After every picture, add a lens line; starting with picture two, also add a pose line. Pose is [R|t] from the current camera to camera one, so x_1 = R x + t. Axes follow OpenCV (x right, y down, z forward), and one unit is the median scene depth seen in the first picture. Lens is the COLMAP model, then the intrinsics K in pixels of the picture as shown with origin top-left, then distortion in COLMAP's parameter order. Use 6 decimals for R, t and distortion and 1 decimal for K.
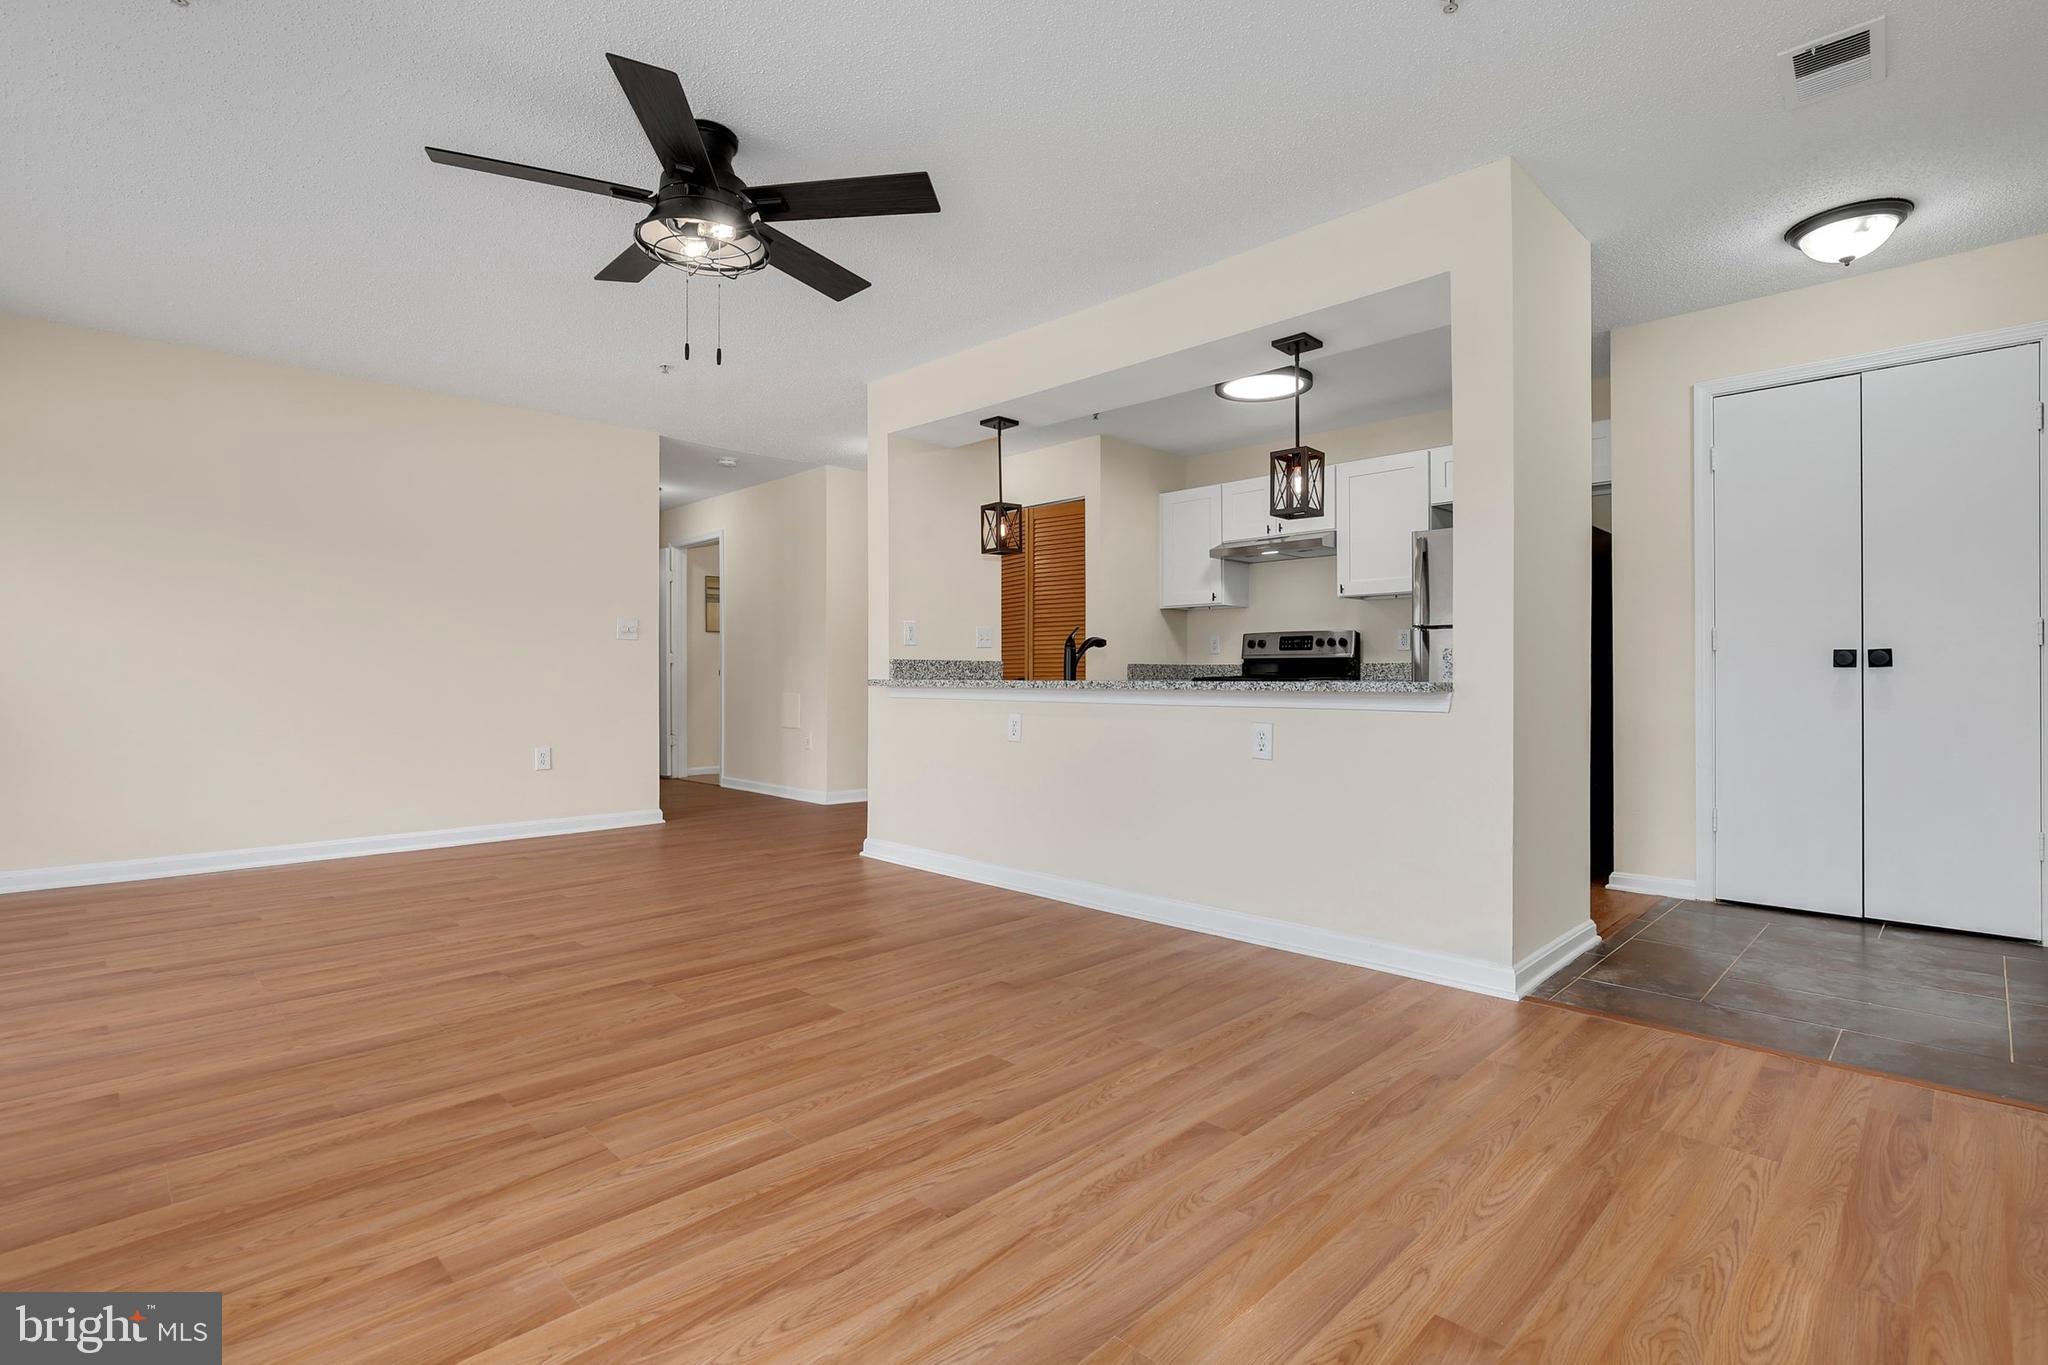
lens RADIAL K [[965.4, 0, 1026.3], [0, 965.4, 674.9], [0, 0, 1]] dist [-0.008852, 0.000688]
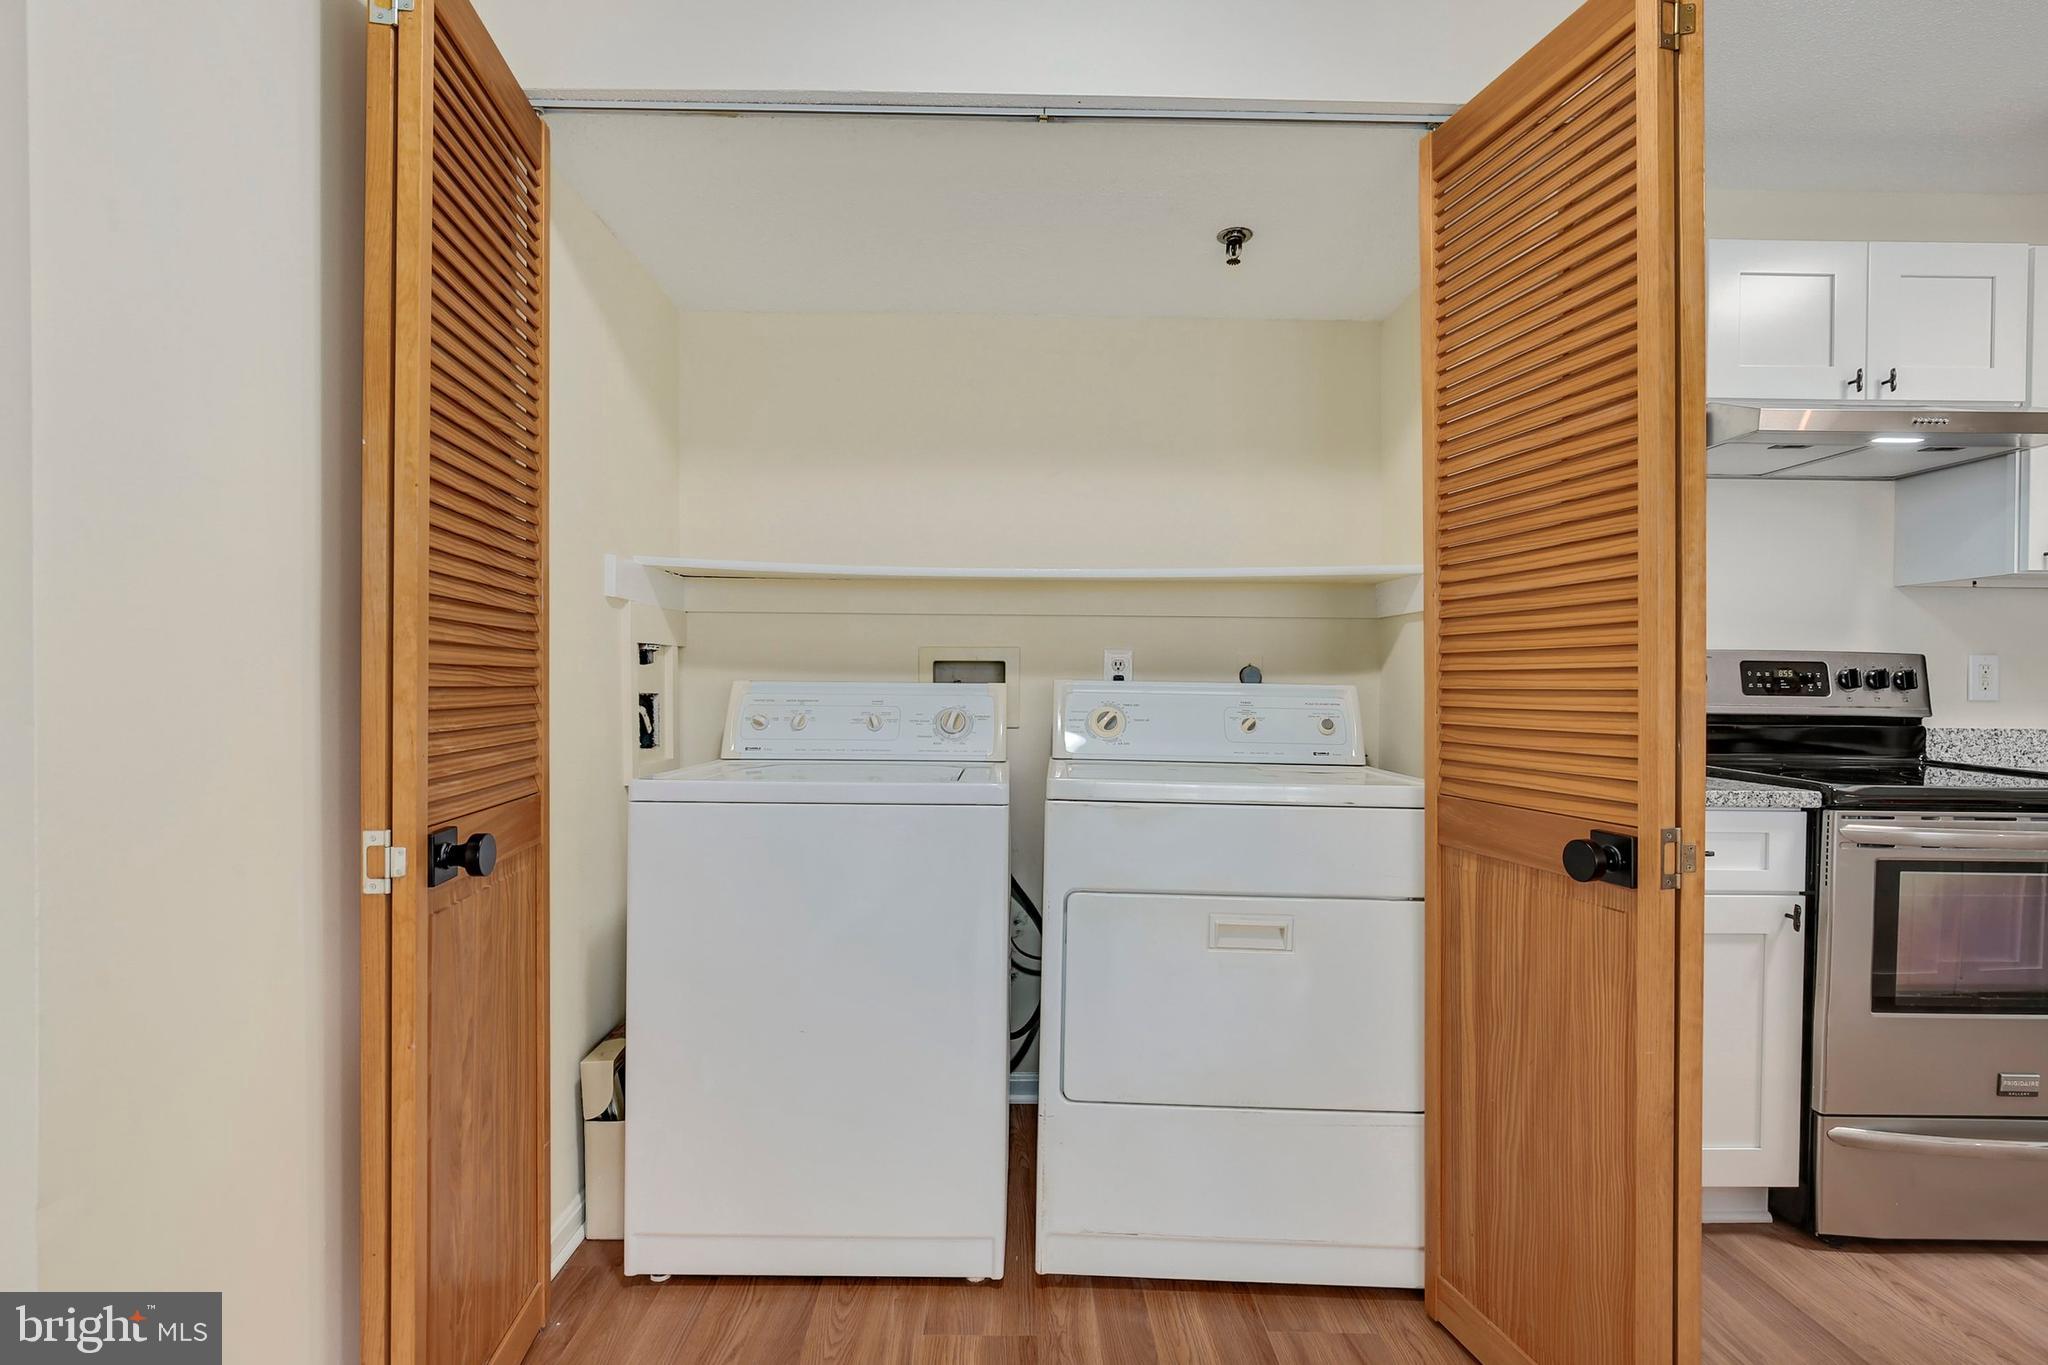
lens RADIAL K [[953.2, 0, 1002.9], [0, 953.2, 691.9], [0, 0, 1]] dist [-0.021800, 0.005812]
pose [[0.697517, -0.001144, 0.716568, -0.411767], [-0.009801, 0.999890, 0.011136, -0.048083], [-0.716502, -0.014791, 0.697429, 1.620579]]
